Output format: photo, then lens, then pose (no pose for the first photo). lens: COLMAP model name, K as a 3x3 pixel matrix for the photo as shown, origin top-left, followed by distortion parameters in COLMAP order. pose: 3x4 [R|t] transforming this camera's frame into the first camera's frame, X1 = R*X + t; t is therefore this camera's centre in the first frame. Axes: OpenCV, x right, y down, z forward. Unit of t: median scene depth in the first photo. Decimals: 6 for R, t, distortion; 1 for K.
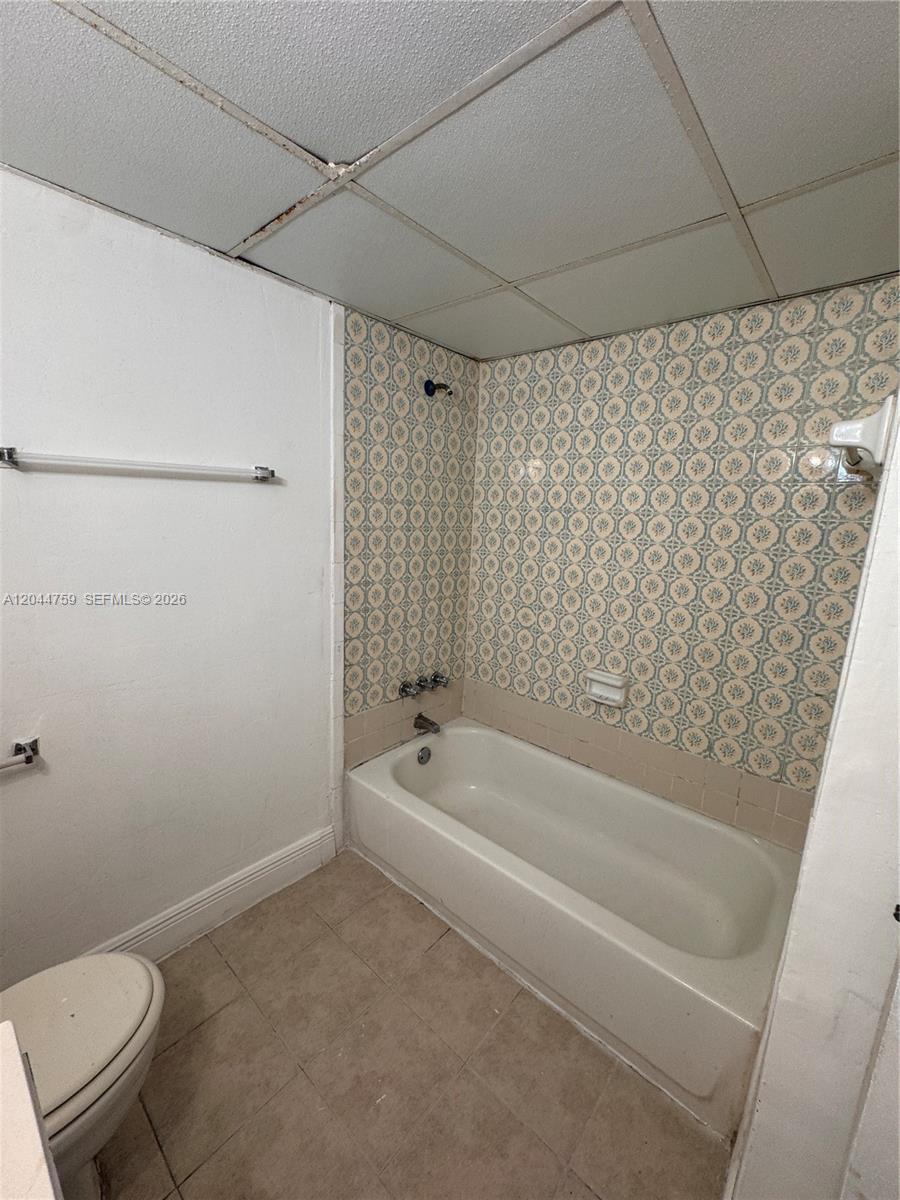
lens RADIAL K [[477.3, 0, 451.1], [0, 477.3, 600.1], [0, 0, 1]] dist [-0.003971, 0.000895]
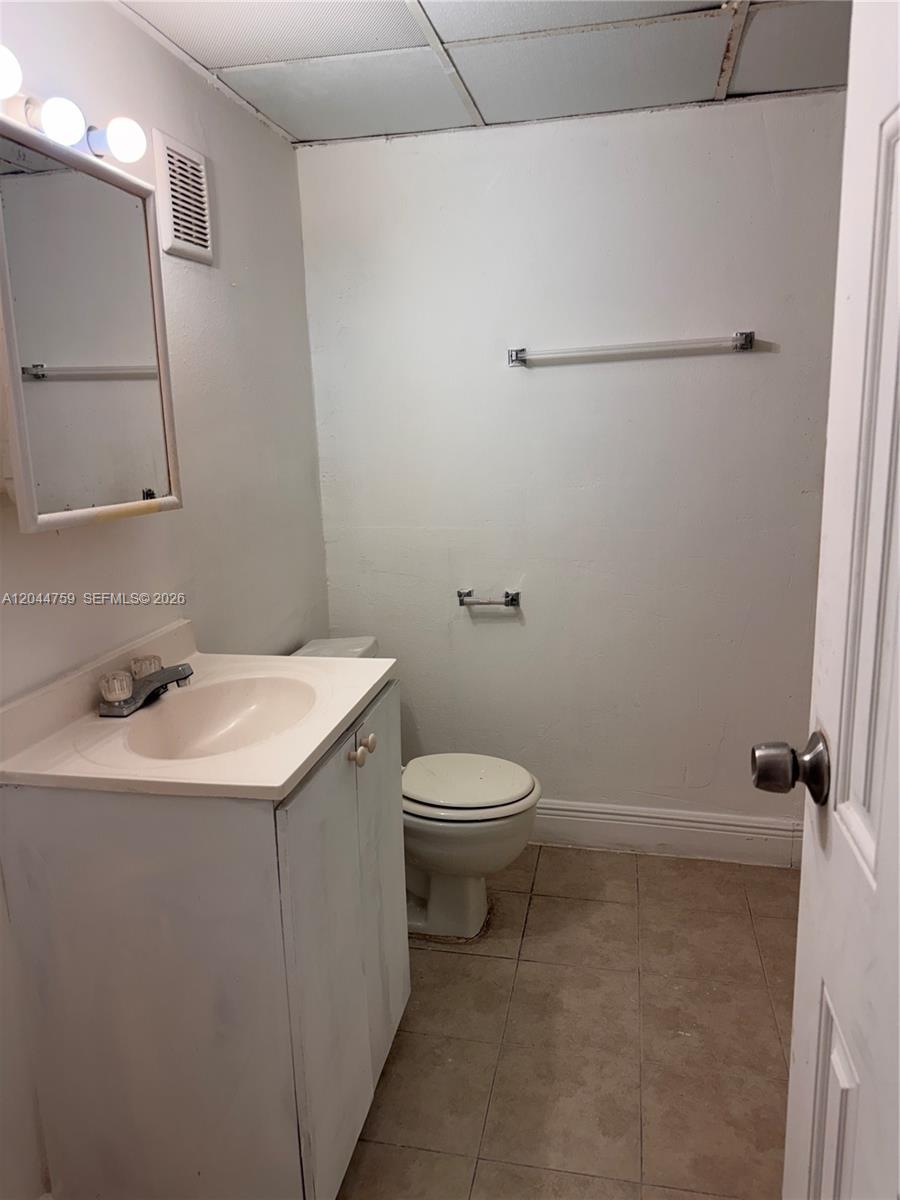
lens RADIAL K [[848.4, 0, 448.3], [0, 848.4, 599.7], [0, 0, 1]] dist [0.005842, -0.002961]
pose [[0.492502, 0.130766, -0.860431, 0.883148], [-0.107037, 0.990243, 0.089227, 0.138851], [0.863704, 0.048154, 0.501694, -0.224436]]
